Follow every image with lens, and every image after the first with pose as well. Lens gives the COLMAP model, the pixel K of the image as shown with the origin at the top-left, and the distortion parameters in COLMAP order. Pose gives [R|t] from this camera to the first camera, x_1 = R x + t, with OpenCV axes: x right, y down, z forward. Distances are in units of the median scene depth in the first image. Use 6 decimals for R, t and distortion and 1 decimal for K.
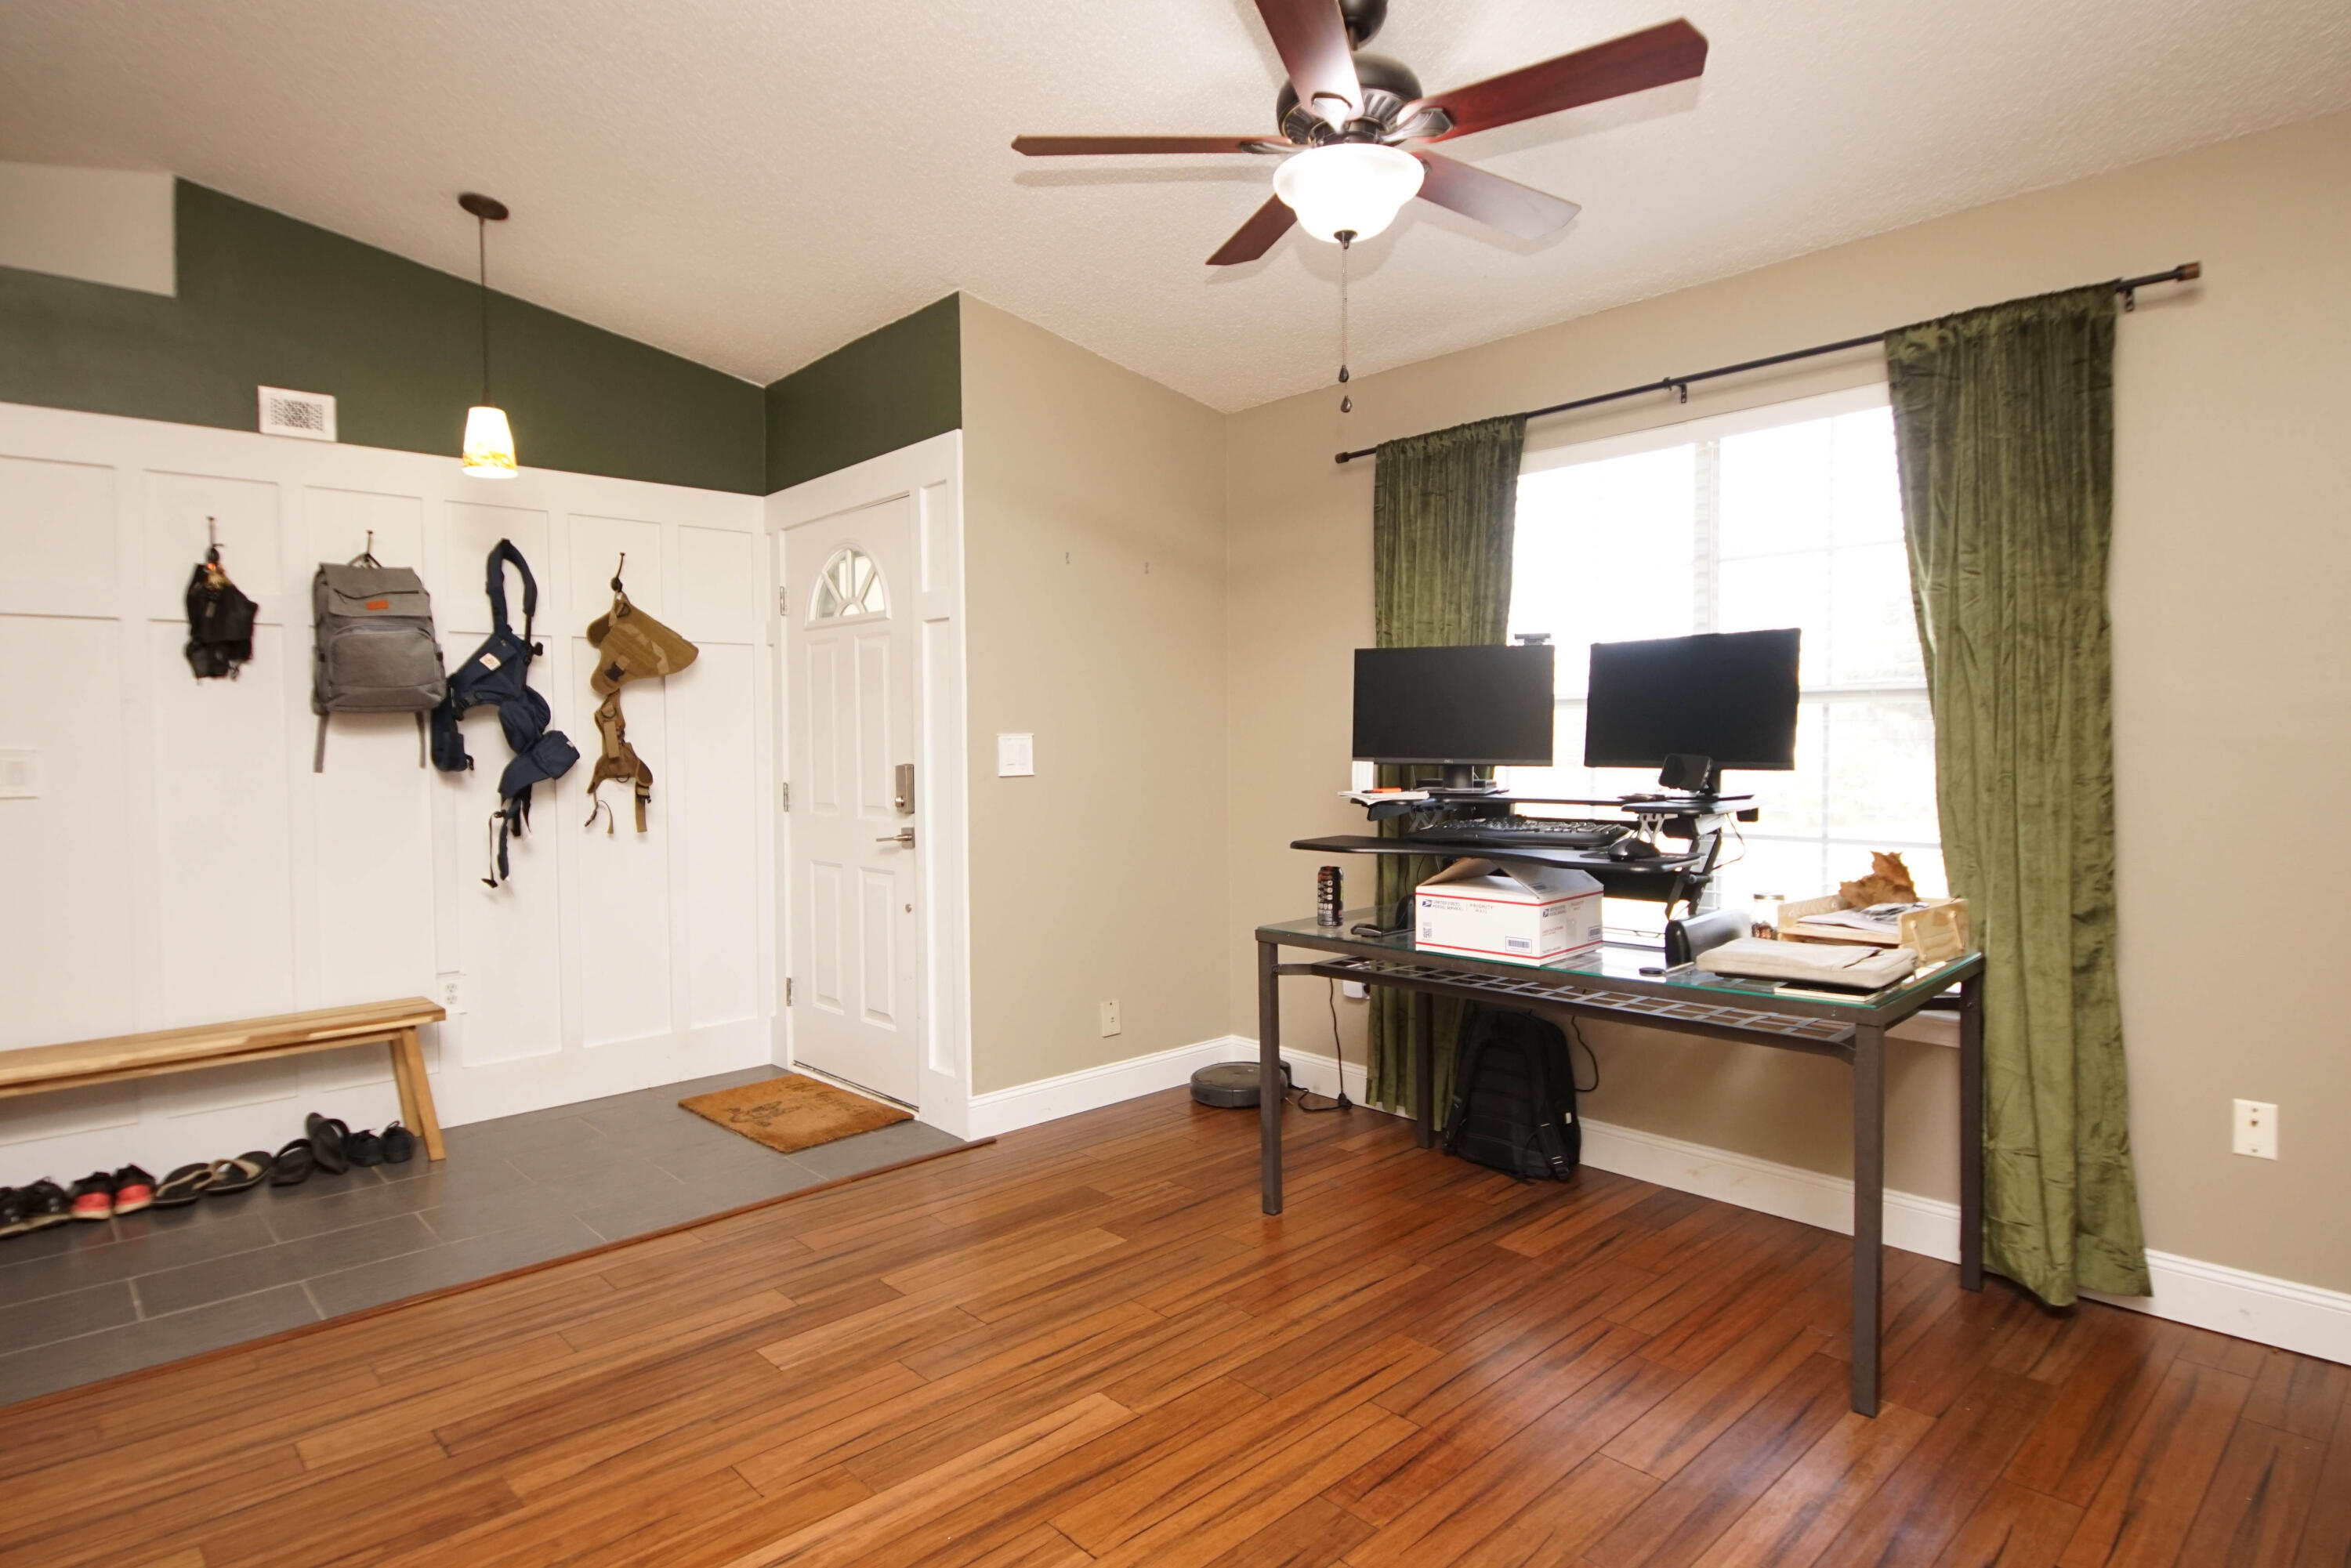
lens RADIAL K [[1261.7, 0, 1165.9], [0, 1261.7, 777.9], [0, 0, 1]] dist [0.032455, -0.027185]
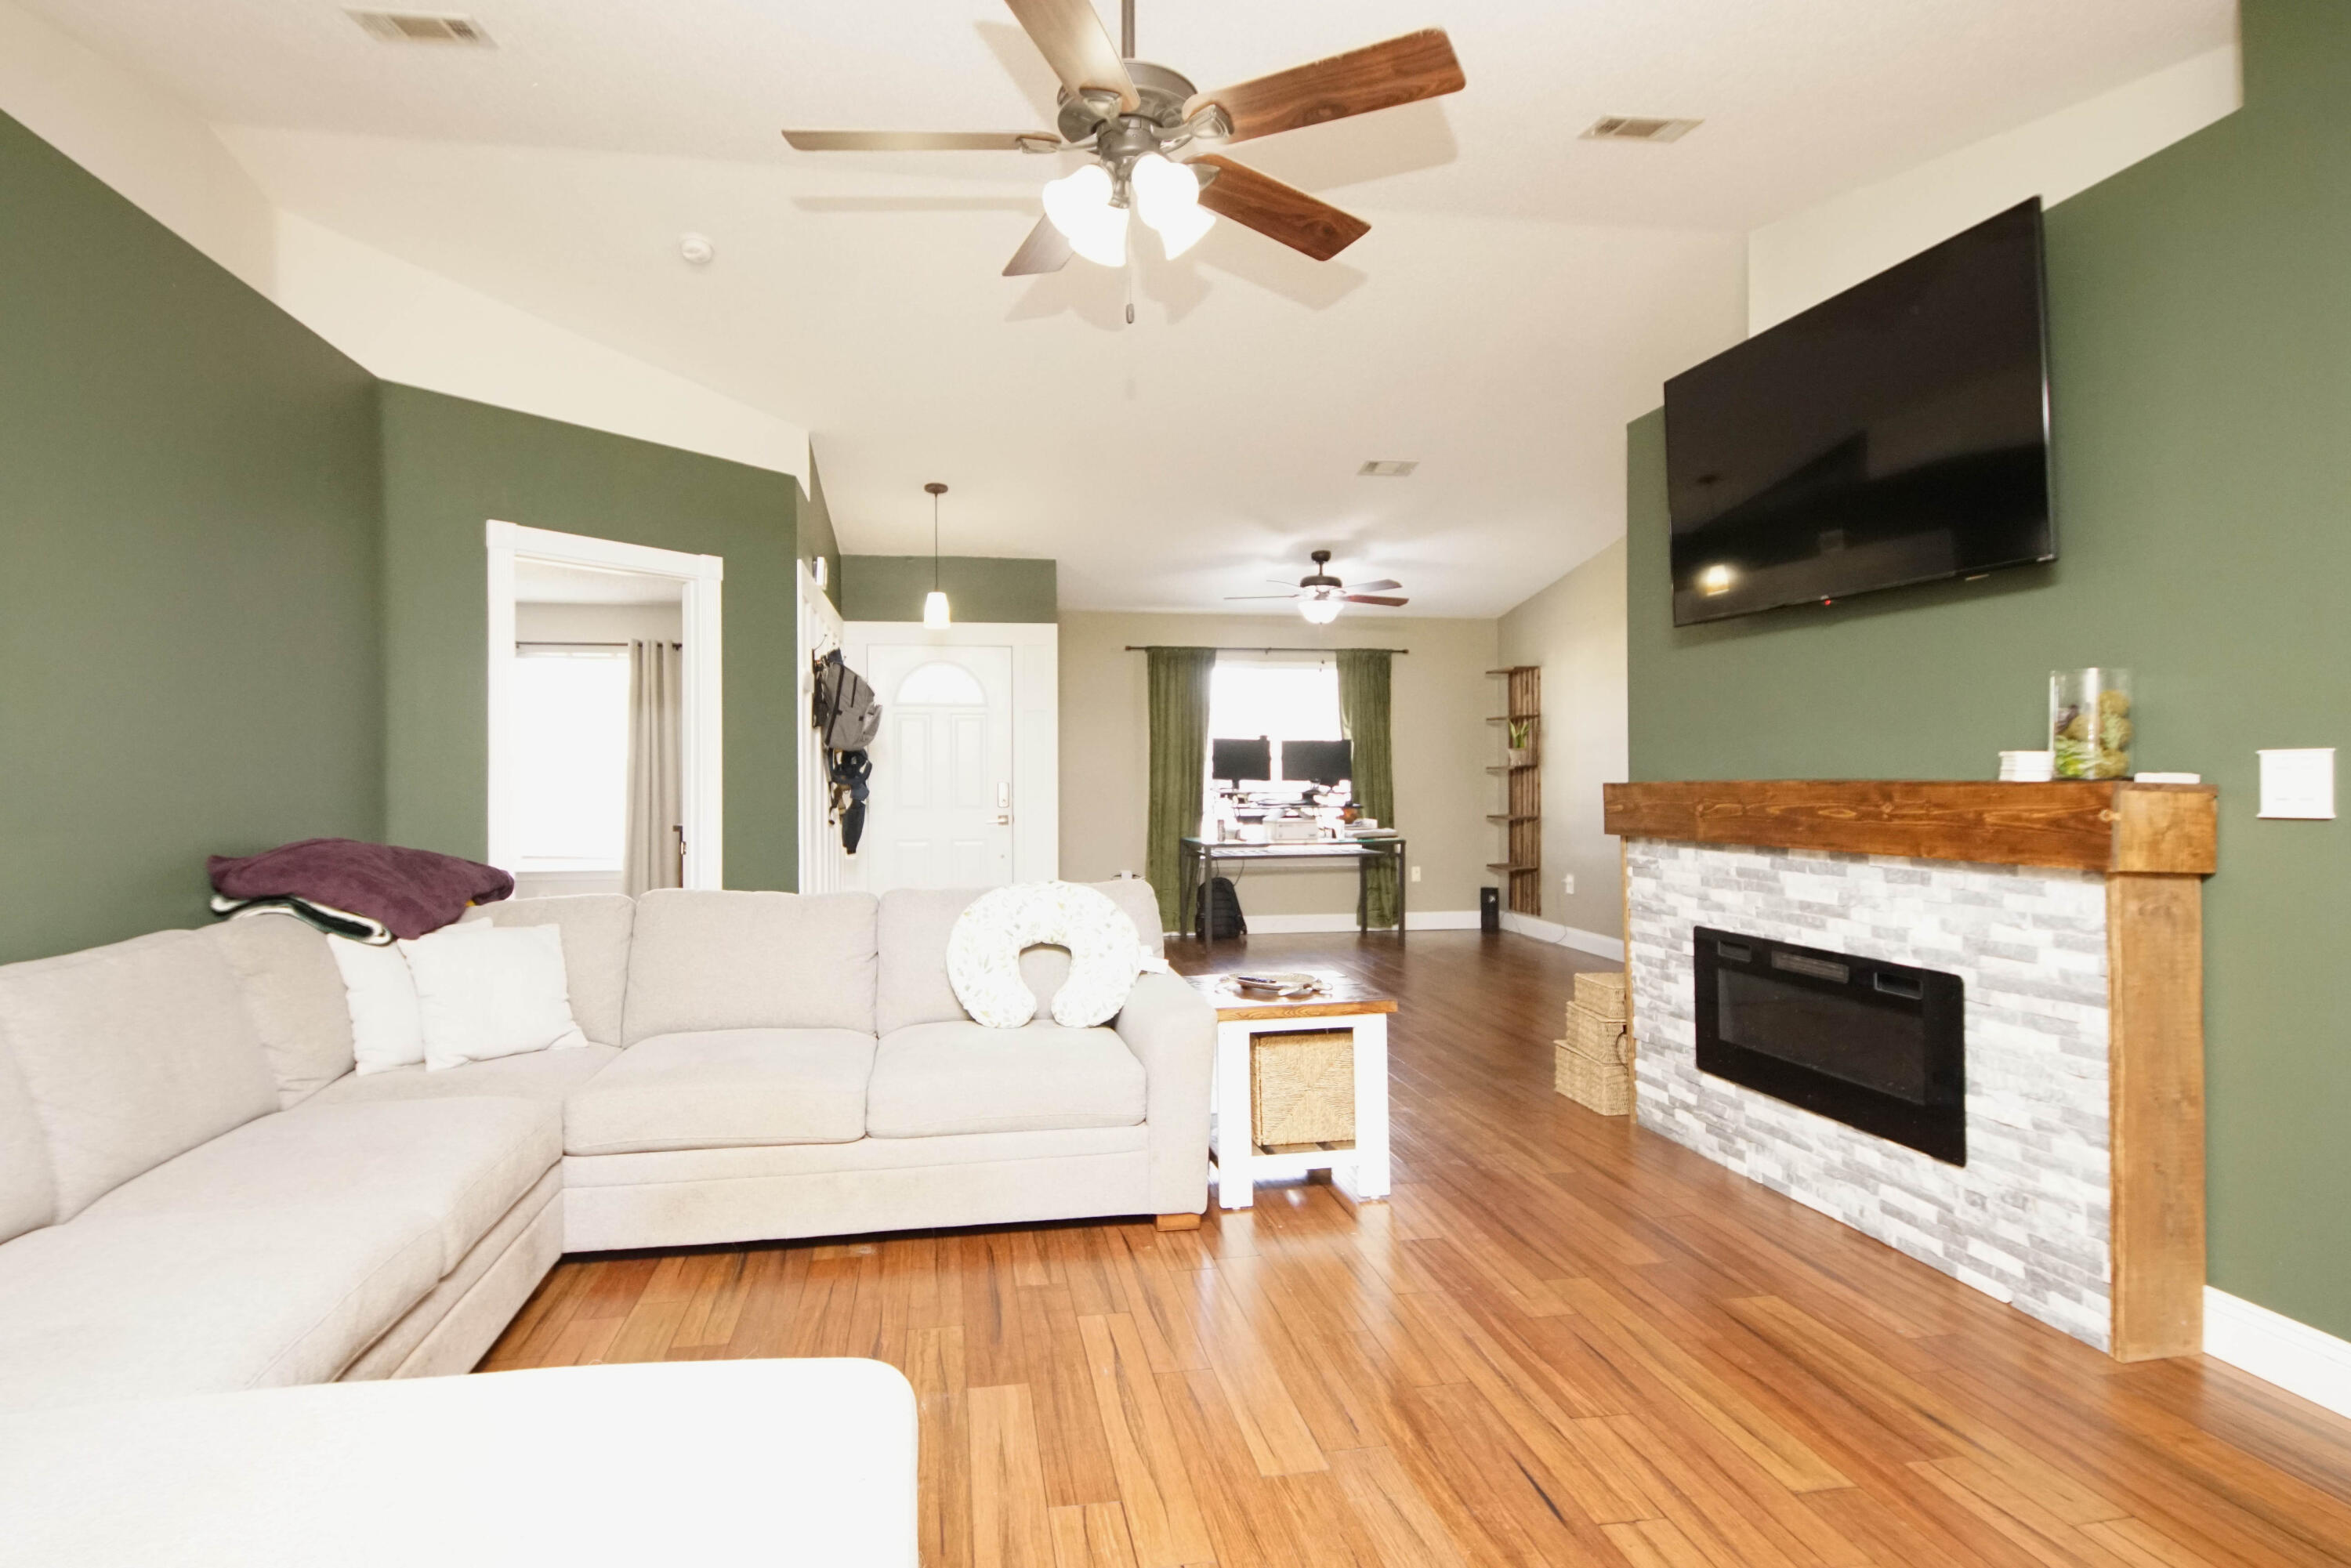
lens RADIAL K [[1261.7, 0, 1156.9], [0, 1261.7, 771.5], [0, 0, 1]] dist [0.032455, -0.027185]
pose [[0.540998, 0.012846, 0.840926, -1.969448], [0.027310, 0.999088, -0.032831, 0.049474], [-0.840580, 0.040728, 0.540154, -0.293381]]
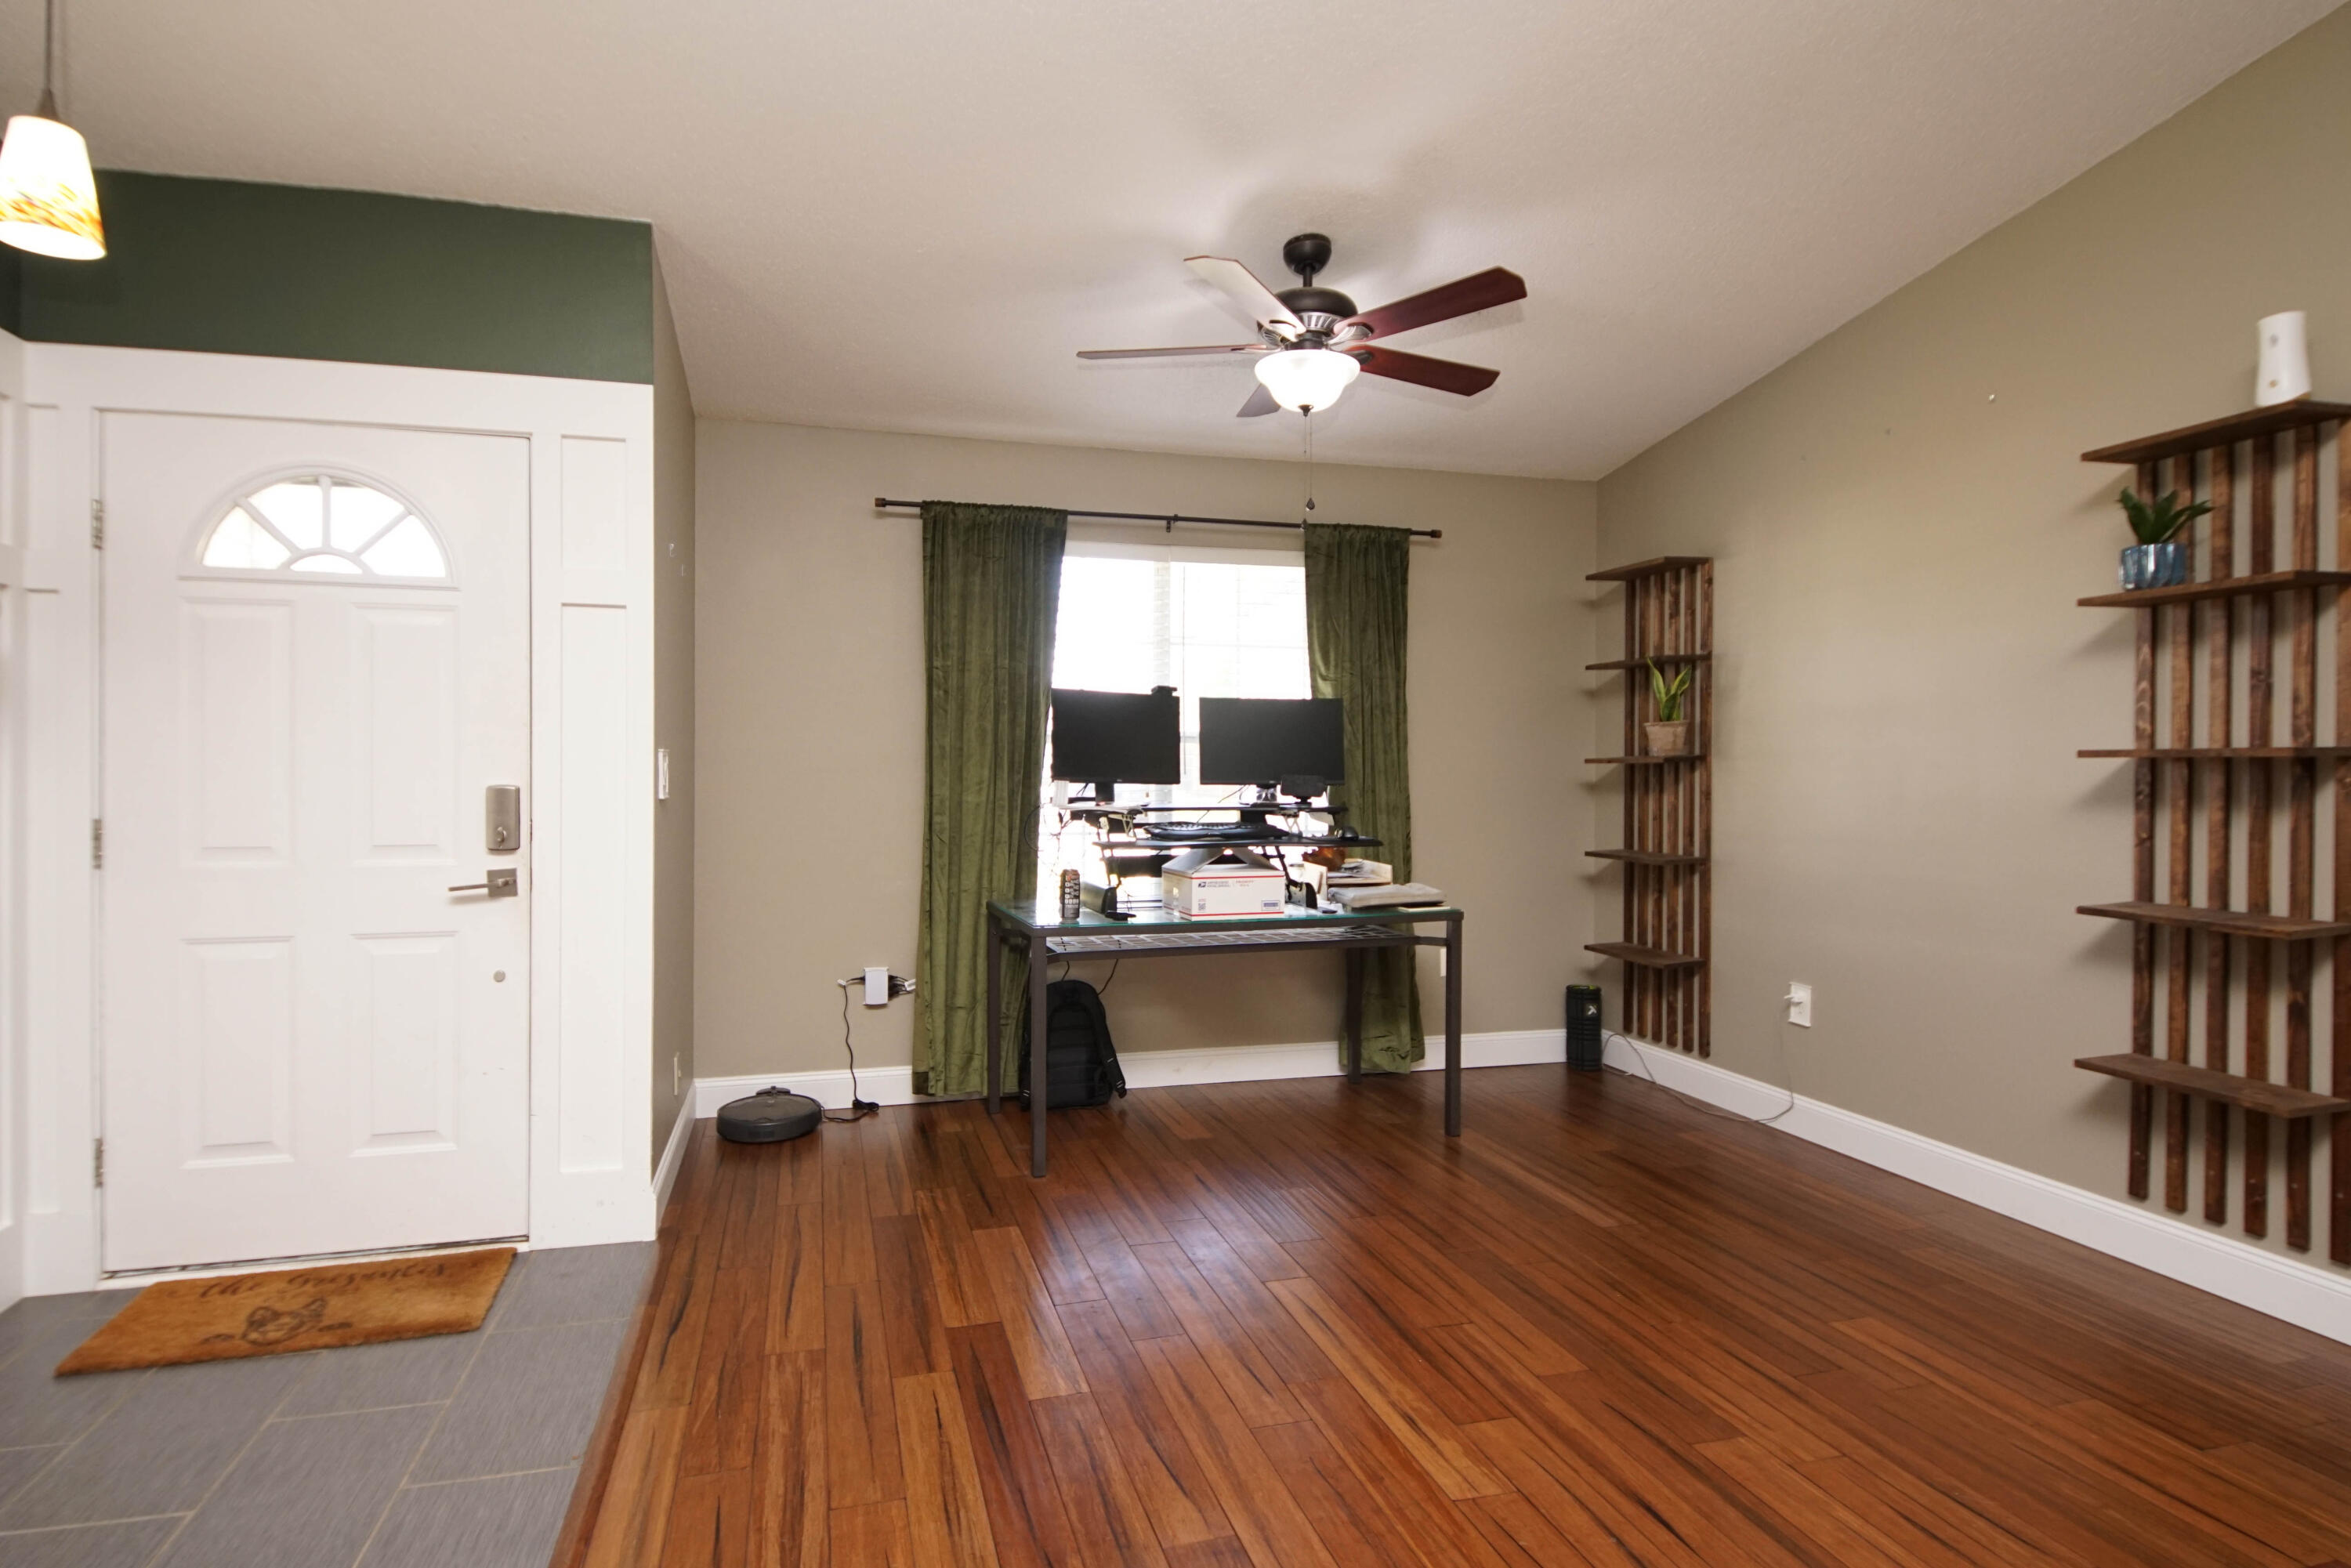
lens RADIAL K [[1261.7, 0, 1157.2], [0, 1261.7, 776.7], [0, 0, 1]] dist [0.032455, -0.027185]
pose [[0.457925, 0.008276, 0.888952, -0.806110], [0.022208, 0.999538, -0.020745, 0.009550], [-0.888713, 0.029241, 0.457530, 0.343925]]
